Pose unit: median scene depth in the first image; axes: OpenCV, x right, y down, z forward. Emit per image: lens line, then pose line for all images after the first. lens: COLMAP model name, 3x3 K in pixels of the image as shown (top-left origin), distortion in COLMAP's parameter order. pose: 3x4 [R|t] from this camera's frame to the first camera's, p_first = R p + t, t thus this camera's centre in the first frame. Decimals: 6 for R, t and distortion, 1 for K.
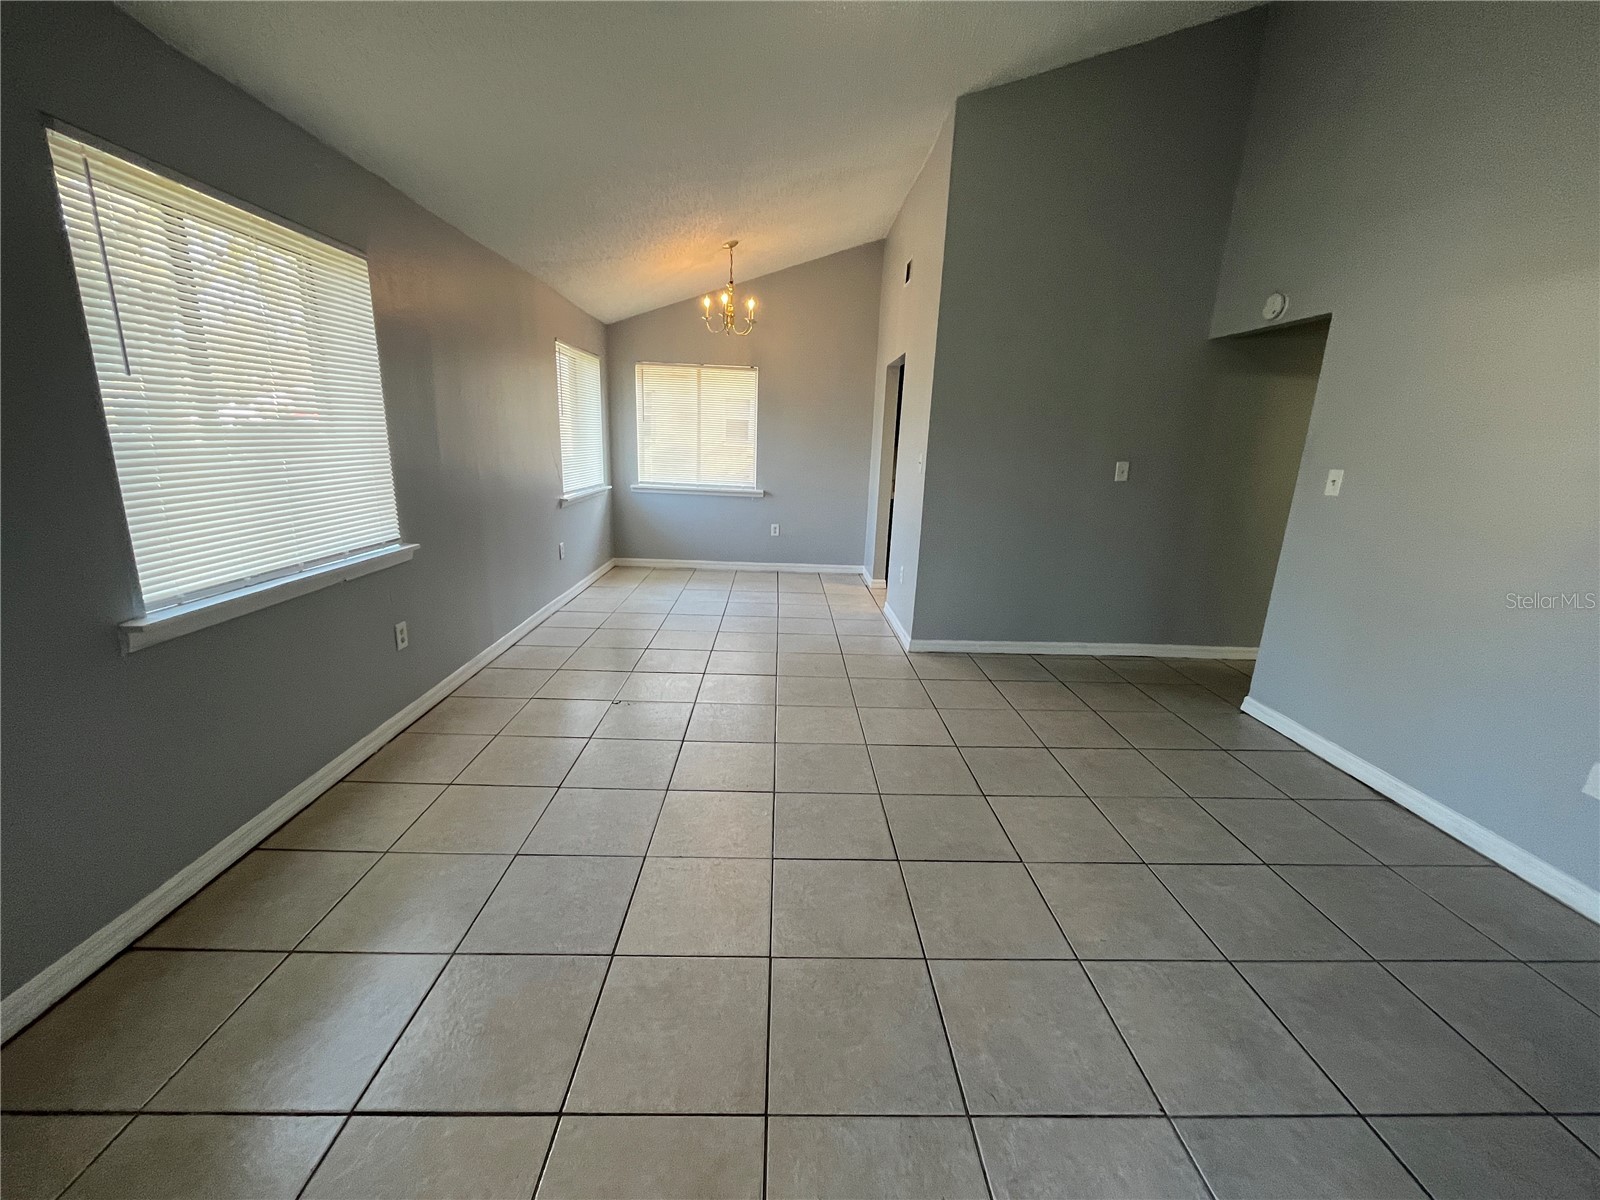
lens RADIAL K [[647.1, 0, 800.0], [0, 647.1, 600.0], [0, 0, 1]] dist [-0.001503, 0.000558]
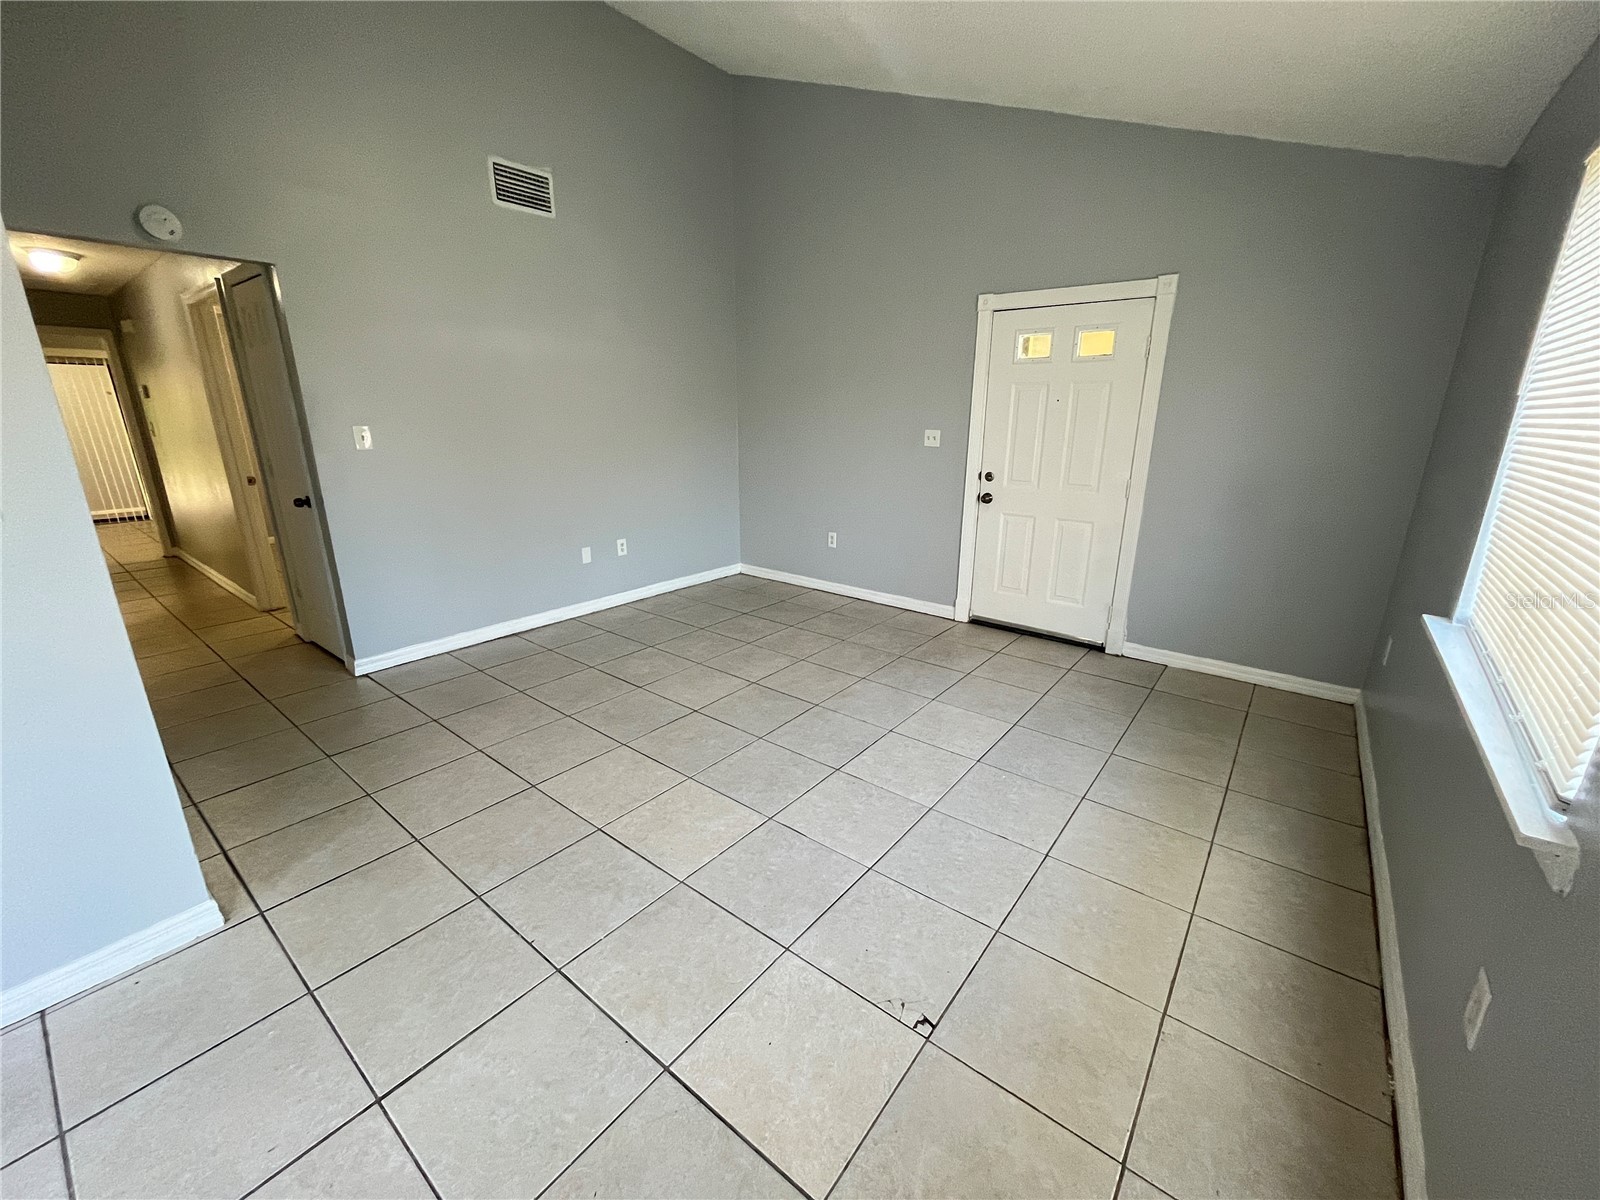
lens RADIAL K [[647.1, 0, 800.0], [0, 647.1, 600.0], [0, 0, 1]] dist [-0.001503, 0.000558]
pose [[-0.766257, -0.221891, 0.603005, -0.482484], [0.123572, 0.870069, 0.477190, -0.379476], [-0.630540, 0.440165, -0.639276, 1.372572]]
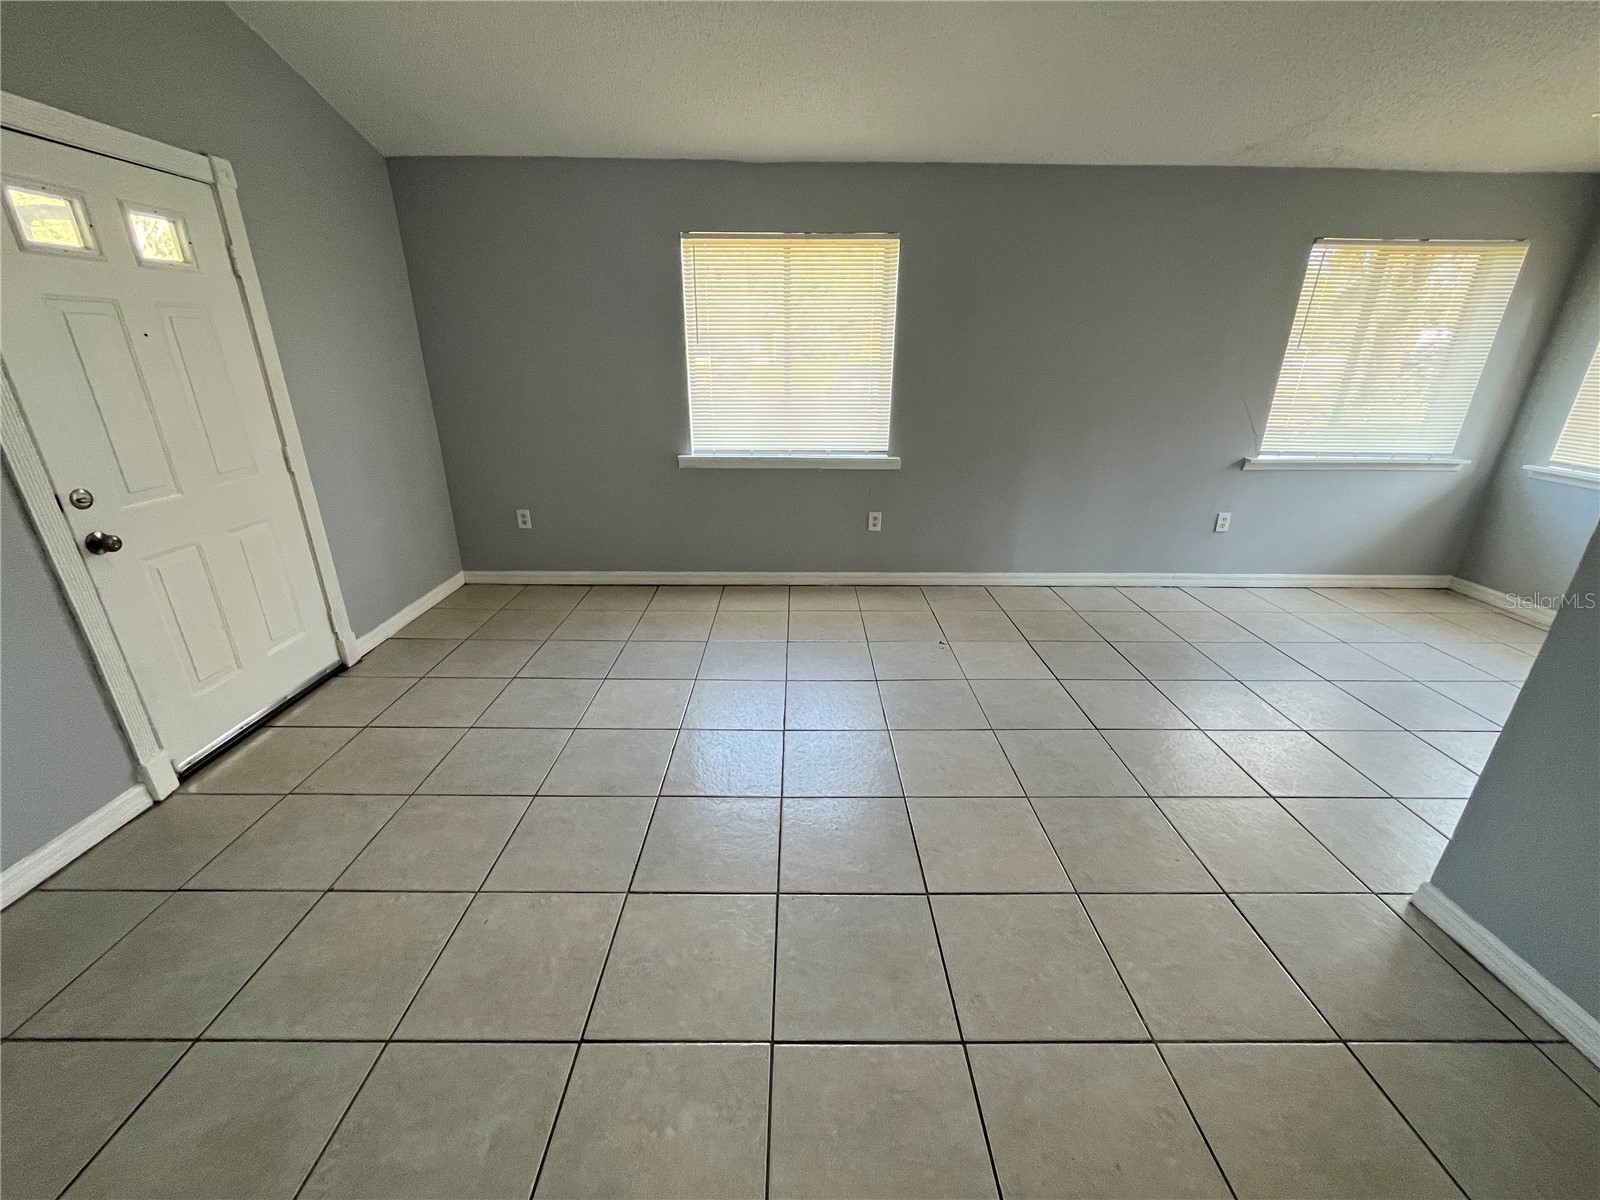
lens RADIAL K [[647.1, 0, 800.0], [0, 647.1, 600.0], [0, 0, 1]] dist [-0.001503, 0.000558]
pose [[-0.022464, 0.327326, -0.944644, 0.743567], [-0.251810, 0.912567, 0.322199, -0.195378], [0.967516, 0.245109, 0.061924, 0.792891]]
